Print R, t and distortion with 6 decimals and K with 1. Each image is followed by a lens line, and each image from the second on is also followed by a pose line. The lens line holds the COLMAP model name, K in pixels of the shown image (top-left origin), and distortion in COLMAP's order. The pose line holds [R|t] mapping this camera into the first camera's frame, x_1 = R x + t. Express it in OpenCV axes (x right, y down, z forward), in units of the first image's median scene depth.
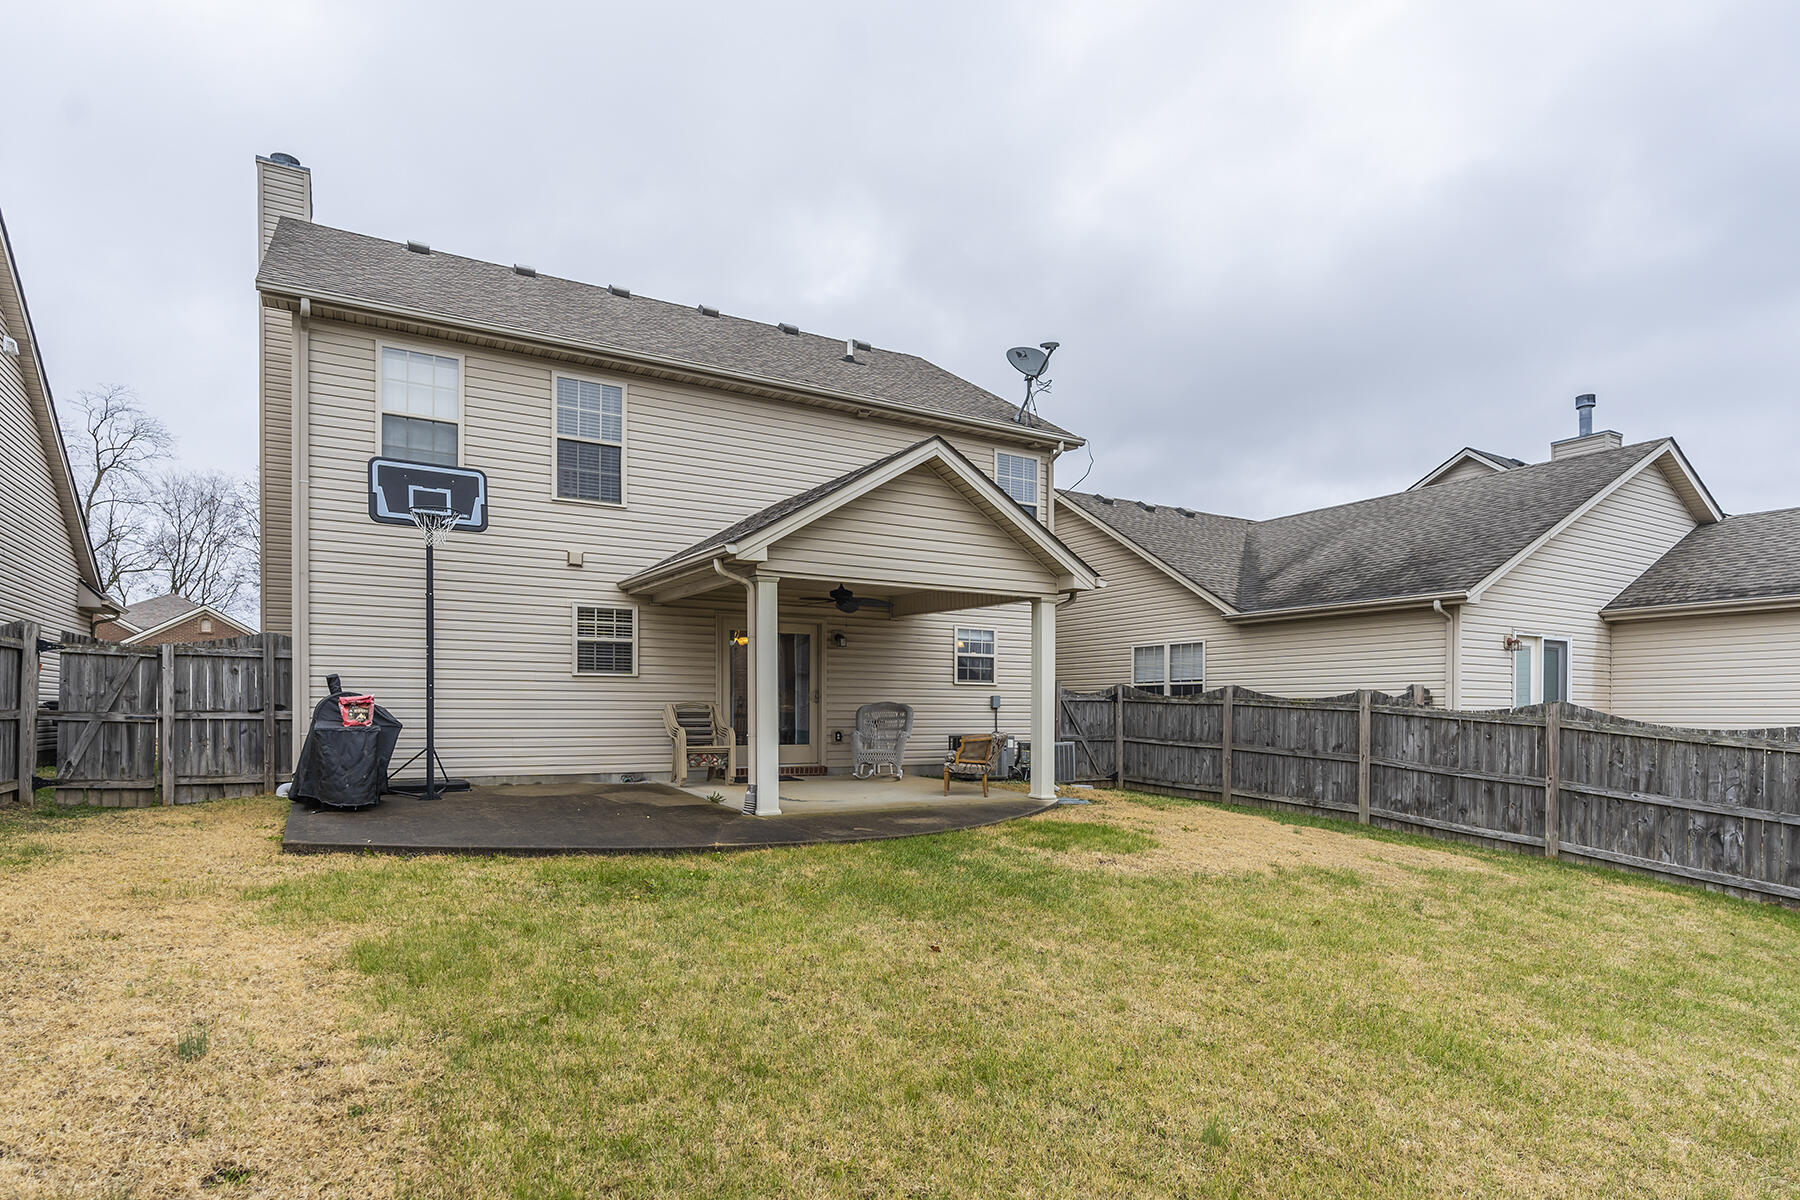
lens RADIAL K [[1003.5, 0, 902.6], [0, 1003.5, 710.6], [0, 0, 1]] dist [-0.012250, 0.000282]
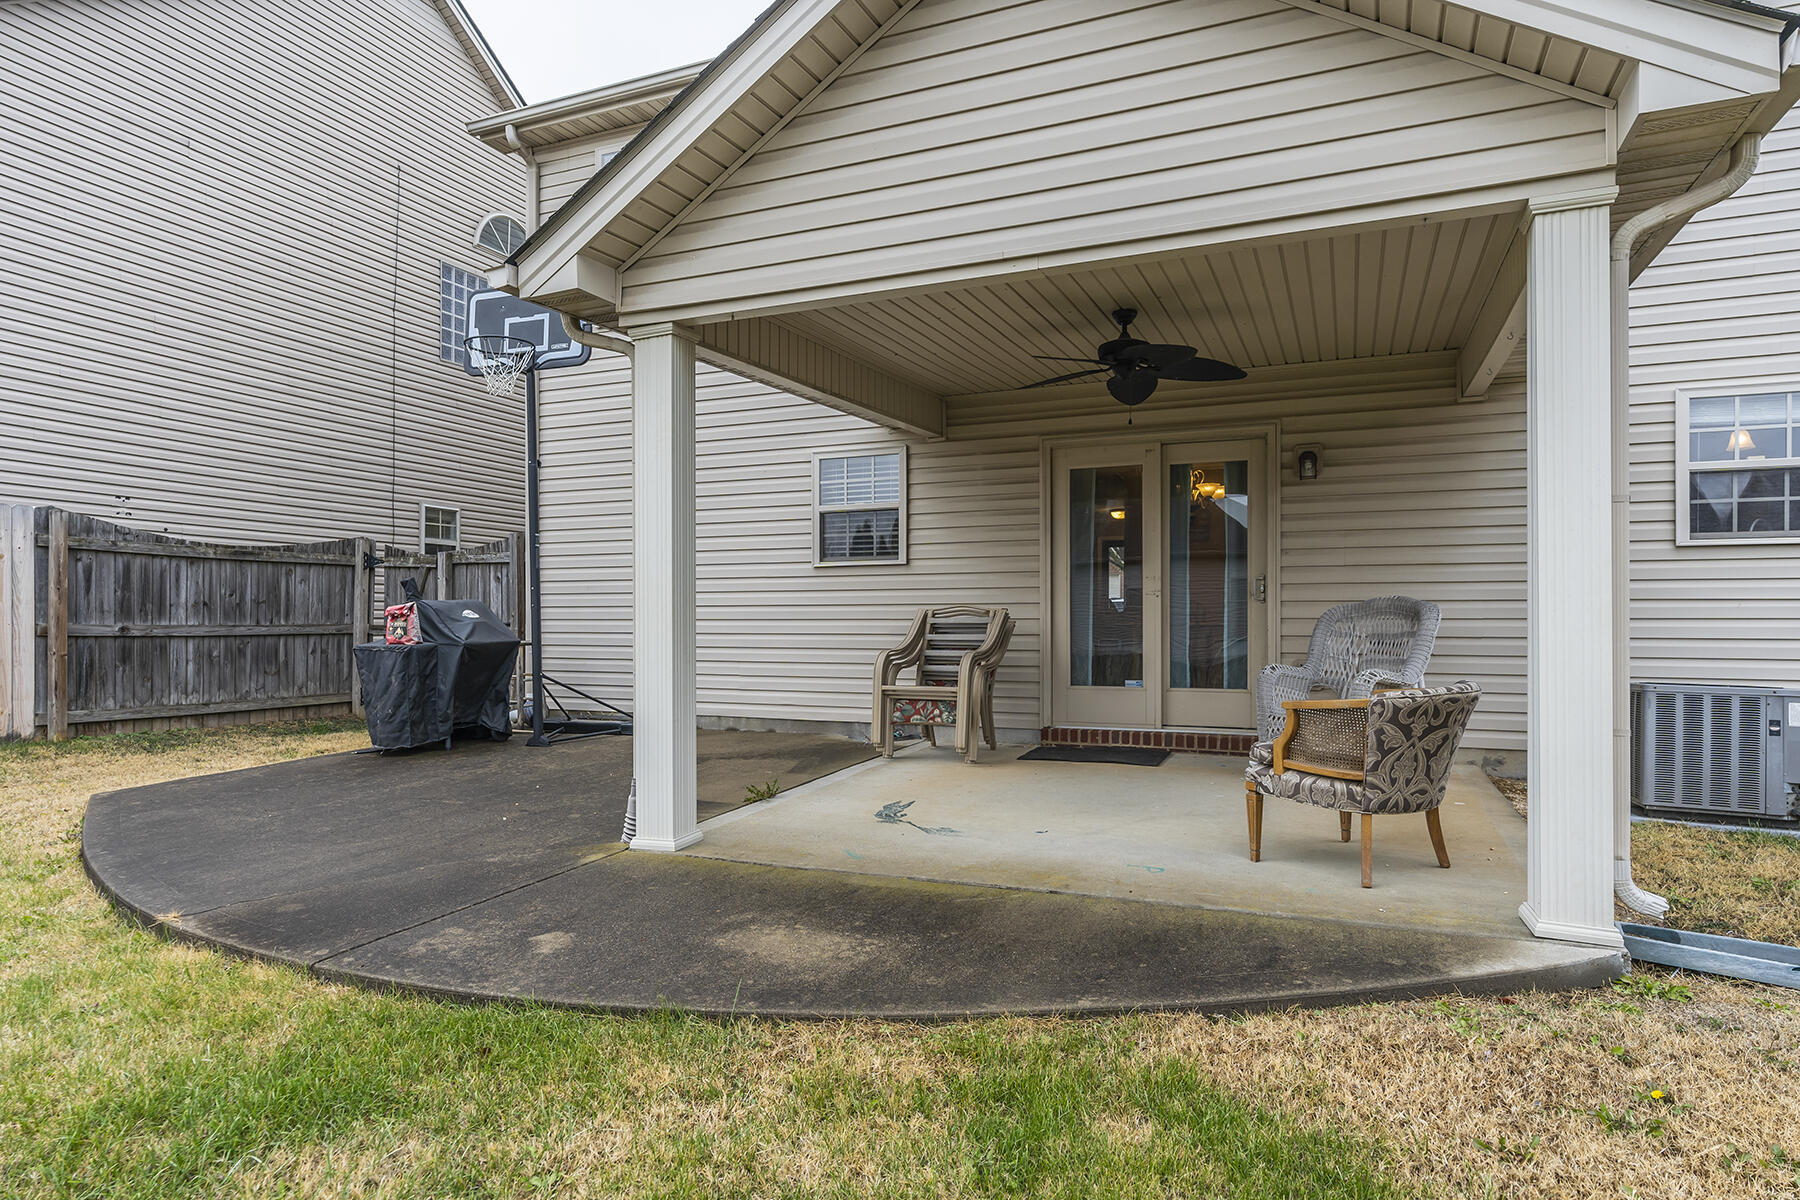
lens RADIAL K [[1068.8, 0, 883.3], [0, 1068.8, 611.4], [0, 0, 1]] dist [-0.004985, -0.000349]
pose [[0.574451, -0.013502, -0.818428, 0.298287], [0.006071, 0.999907, -0.012235, 0.002402], [0.818517, 0.002060, 0.574479, 0.744435]]
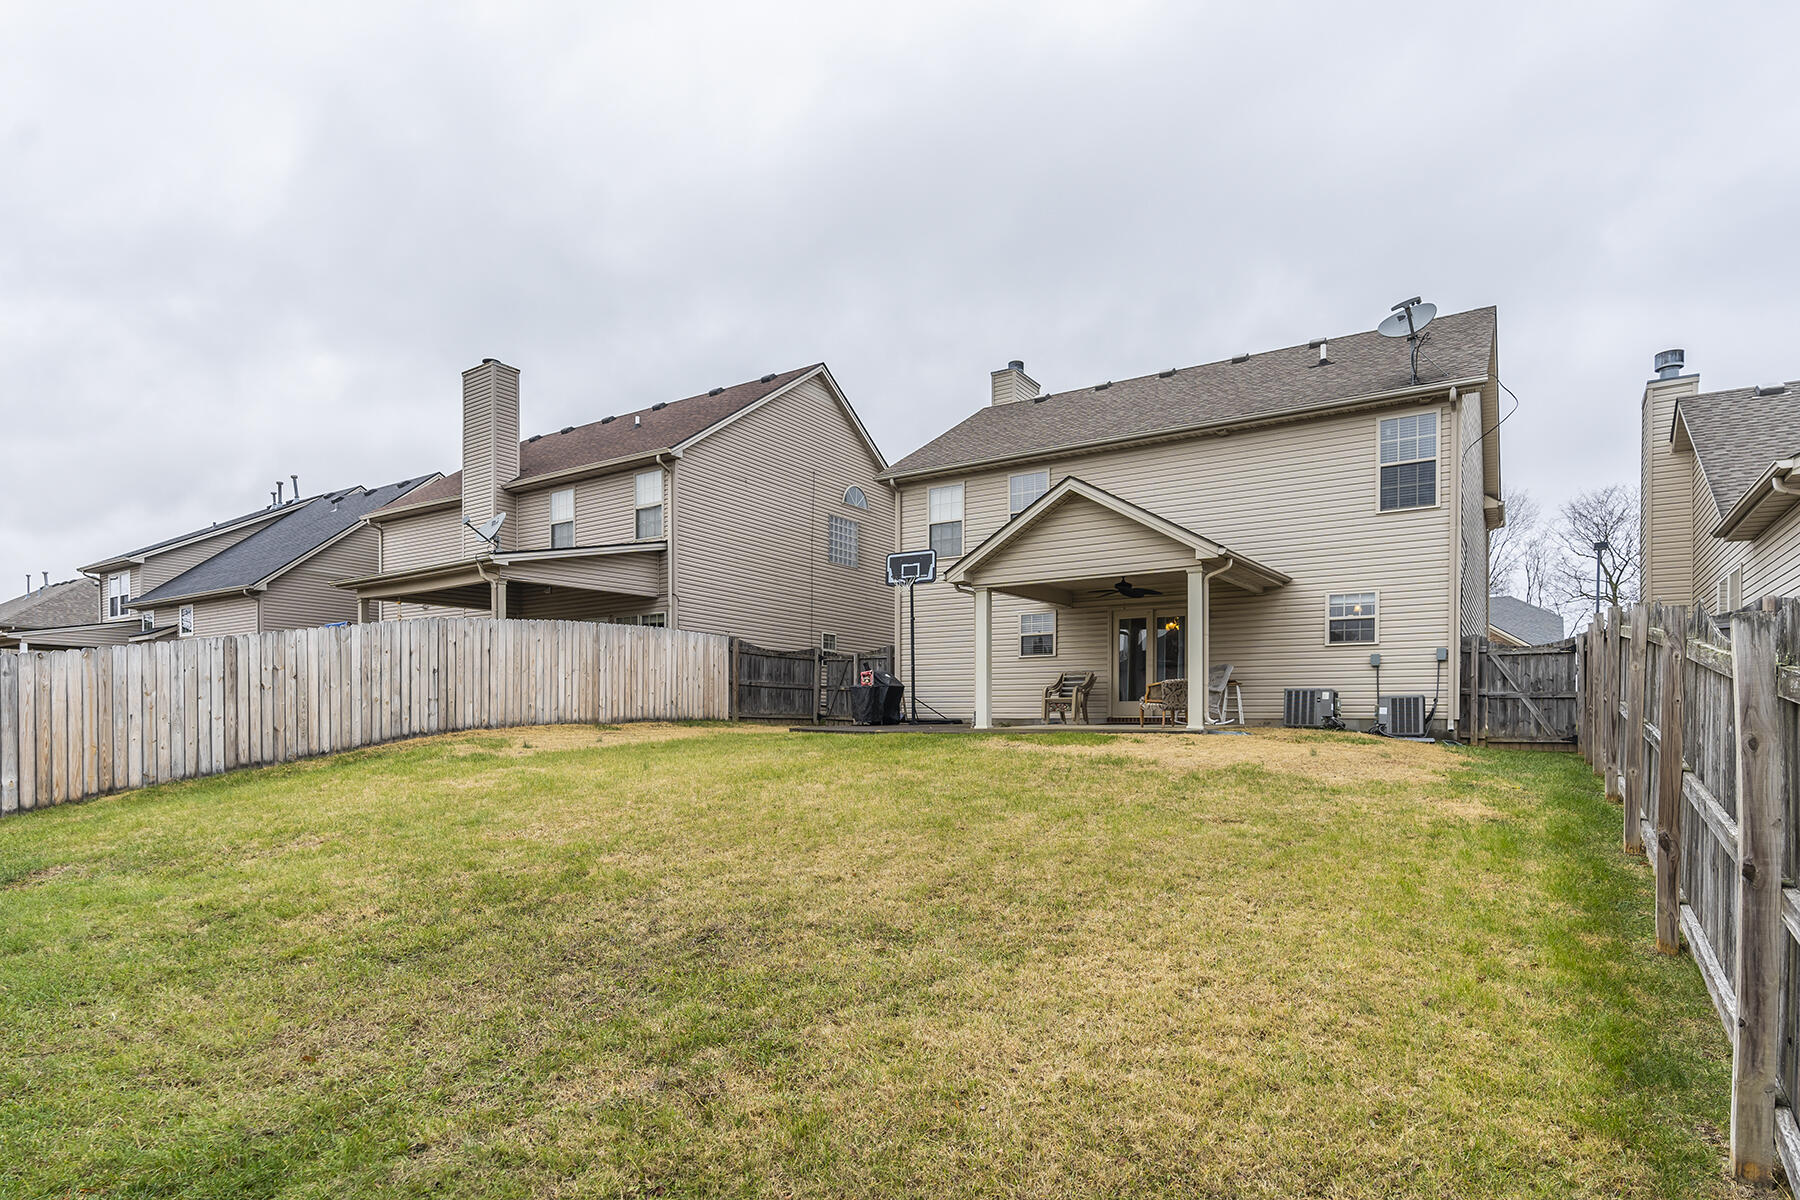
lens RADIAL K [[1003.5, 0, 825.7], [0, 1003.5, 704.3], [0, 0, 1]] dist [-0.012250, 0.000282]
pose [[0.376609, -0.023994, -0.926062, 1.228681], [-0.006351, 0.999574, -0.028482, 0.103603], [0.926351, 0.016608, 0.376296, 0.113006]]
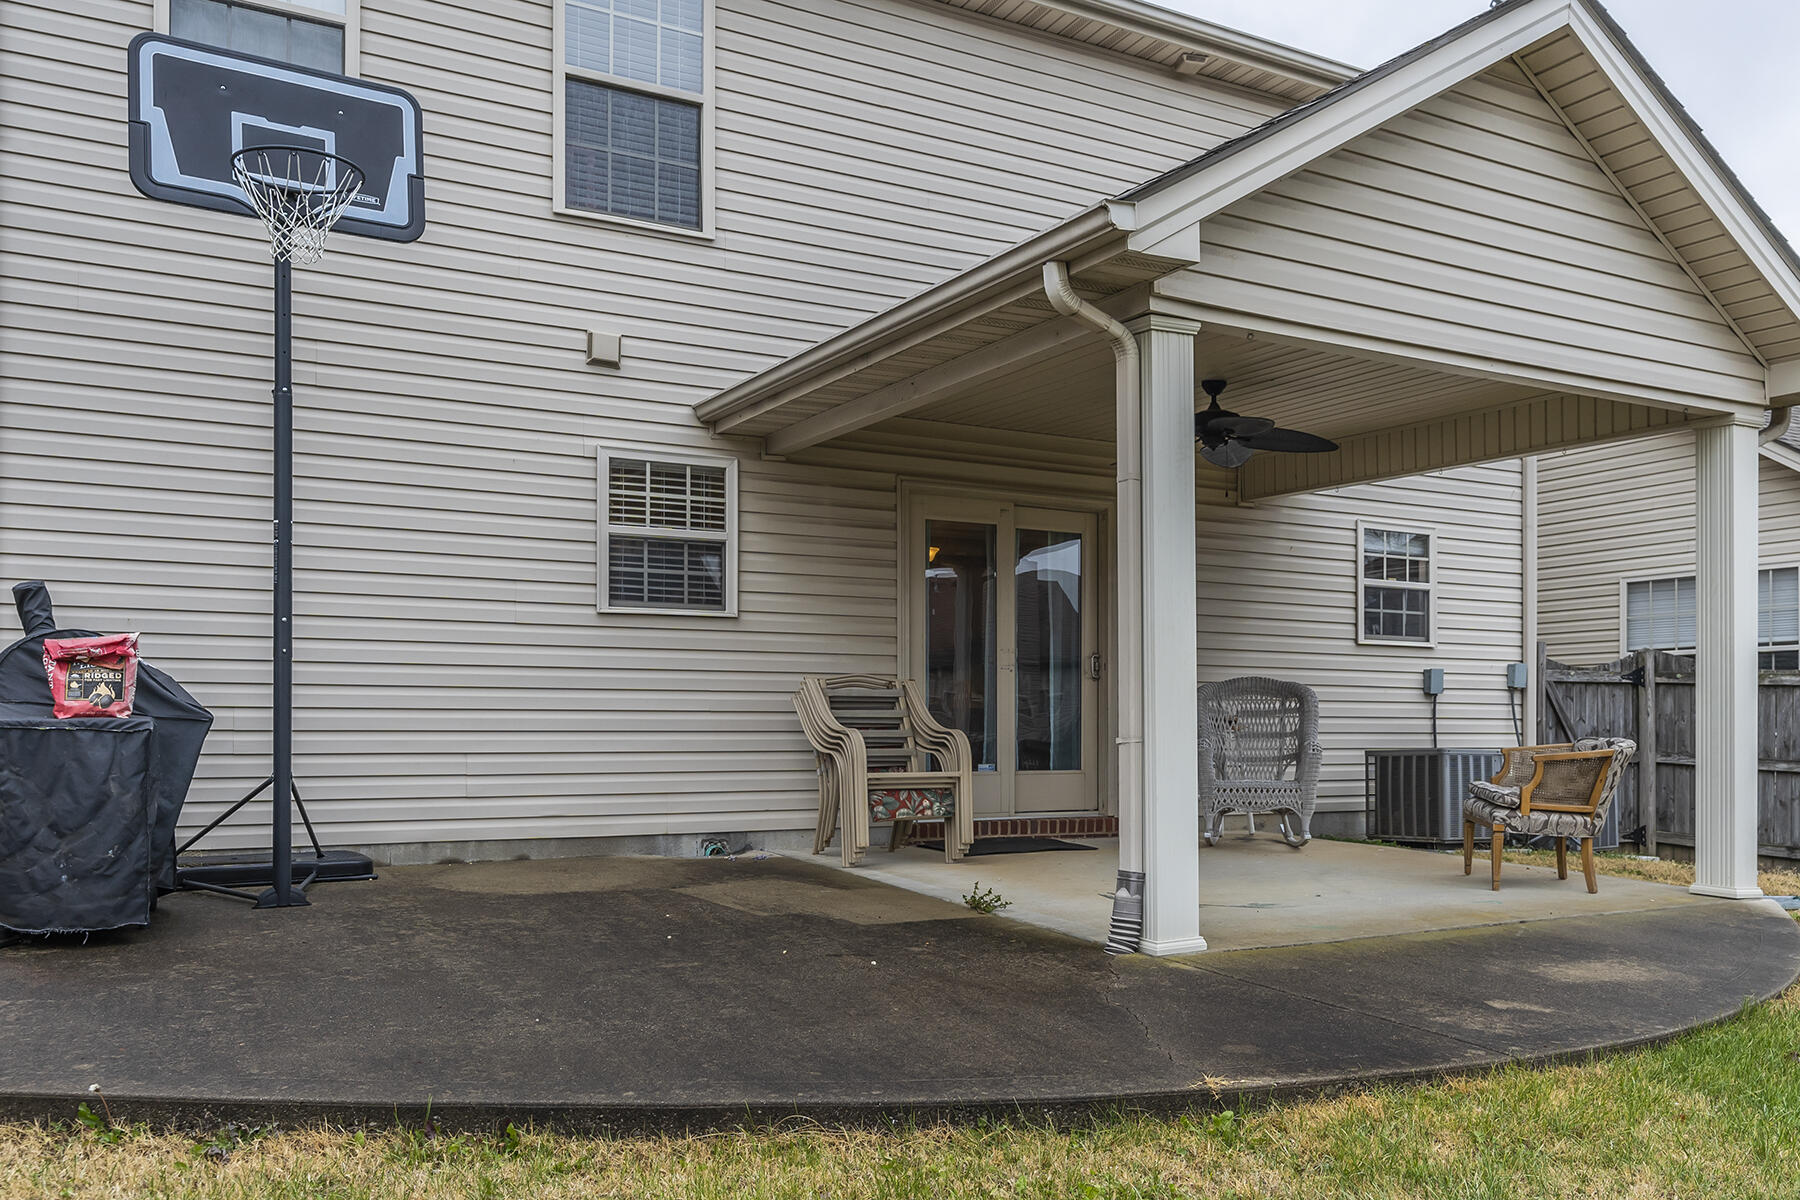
lens RADIAL K [[1490.6, 0, 911.6], [0, 1490.6, 707.4], [0, 0, 1]] dist [-0.005583, -0.001567]
pose [[0.999530, -0.002925, -0.030508, -0.199171], [0.002544, 0.999918, -0.012512, 0.017481], [0.030542, 0.012429, 0.999456, 0.406031]]
